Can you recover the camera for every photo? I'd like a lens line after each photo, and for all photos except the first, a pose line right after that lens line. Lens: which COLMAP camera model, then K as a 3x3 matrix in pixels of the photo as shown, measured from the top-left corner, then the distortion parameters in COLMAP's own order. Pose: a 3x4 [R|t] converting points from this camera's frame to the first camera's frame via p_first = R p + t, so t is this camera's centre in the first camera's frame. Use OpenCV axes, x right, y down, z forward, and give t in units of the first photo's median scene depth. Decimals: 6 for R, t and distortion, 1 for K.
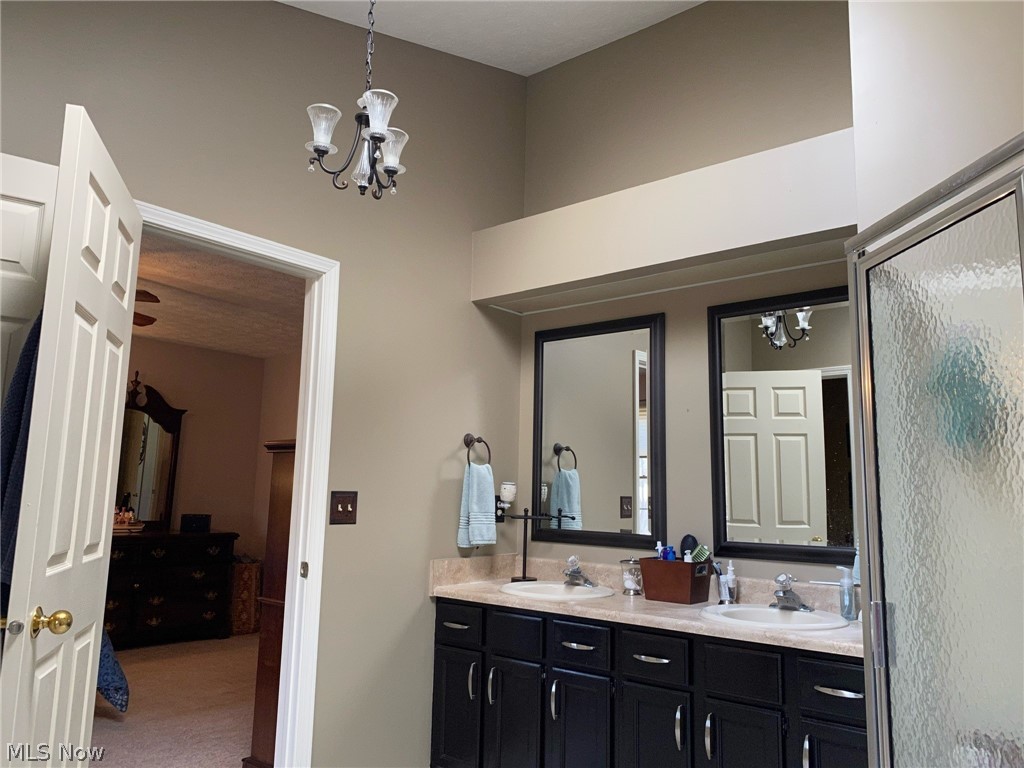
lens RADIAL K [[774.9, 0, 512.0], [0, 774.9, 383.5], [0, 0, 1]] dist [0.015145, -0.023026]
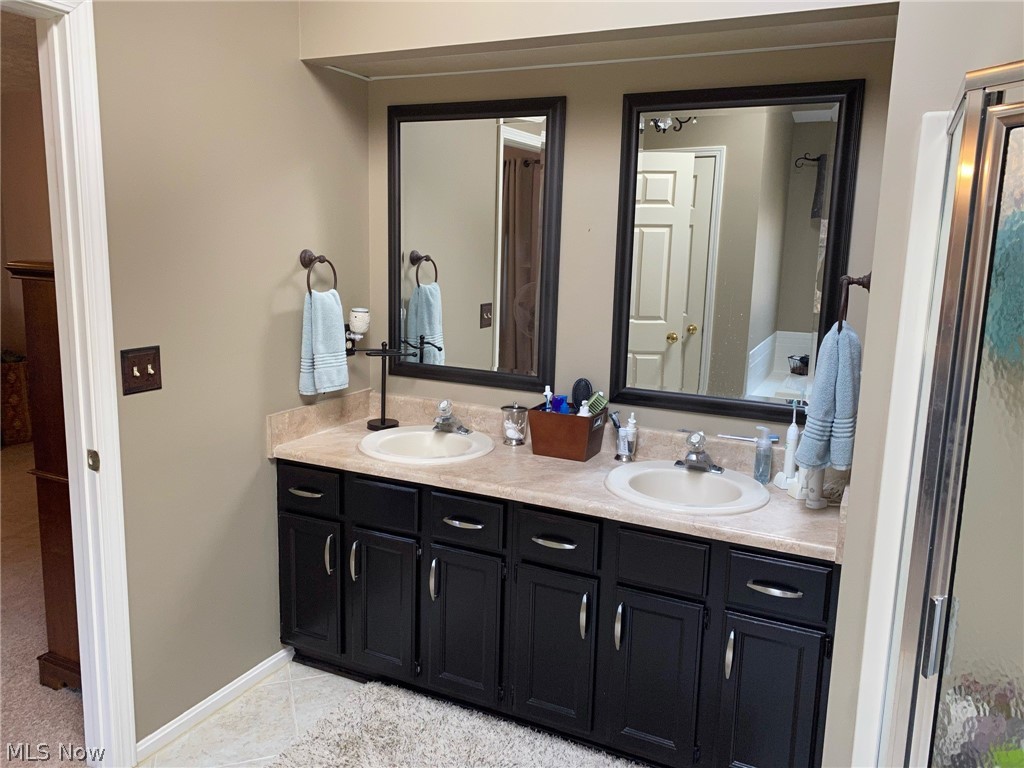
lens RADIAL K [[774.9, 0, 518.3], [0, 774.9, 381.8], [0, 0, 1]] dist [0.015145, -0.023026]
pose [[0.968462, -0.037085, 0.246385, -0.050356], [-0.044206, 0.947599, 0.316390, -0.066657], [-0.245207, -0.317303, 0.916074, 0.223469]]
